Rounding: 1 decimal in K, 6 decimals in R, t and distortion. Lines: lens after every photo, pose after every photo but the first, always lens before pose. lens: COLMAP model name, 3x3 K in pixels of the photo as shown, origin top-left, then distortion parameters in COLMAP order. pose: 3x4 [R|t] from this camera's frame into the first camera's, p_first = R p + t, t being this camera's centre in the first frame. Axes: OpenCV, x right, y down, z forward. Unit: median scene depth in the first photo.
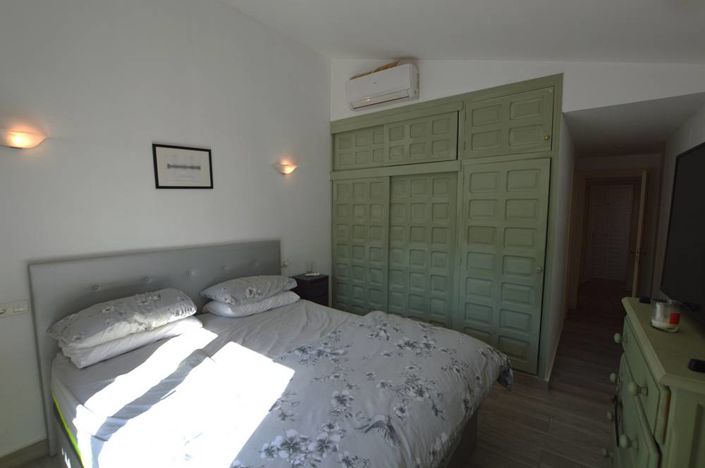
lens RADIAL K [[318.7, 0, 349.8], [0, 318.7, 237.8], [0, 0, 1]] dist [-0.024660, 0.000951]
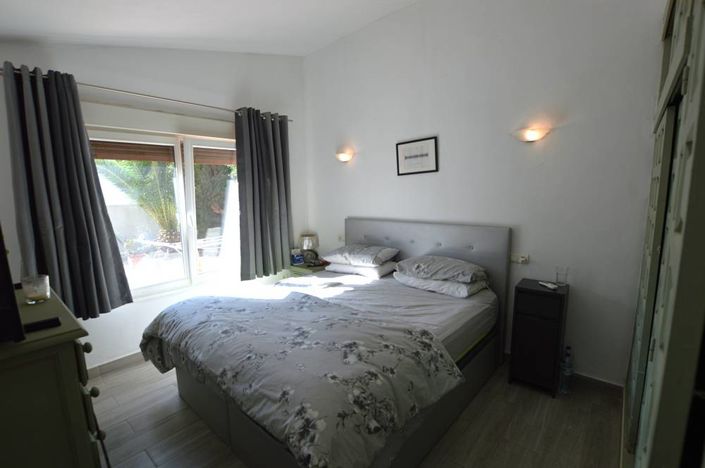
lens RADIAL K [[318.7, 0, 349.8], [0, 318.7, 237.8], [0, 0, 1]] dist [-0.024660, 0.000951]
pose [[-0.061565, 0.143257, -0.987769, 0.816367], [-0.075197, 0.986168, 0.147712, -0.077216], [0.995266, 0.083372, -0.049941, 0.875552]]
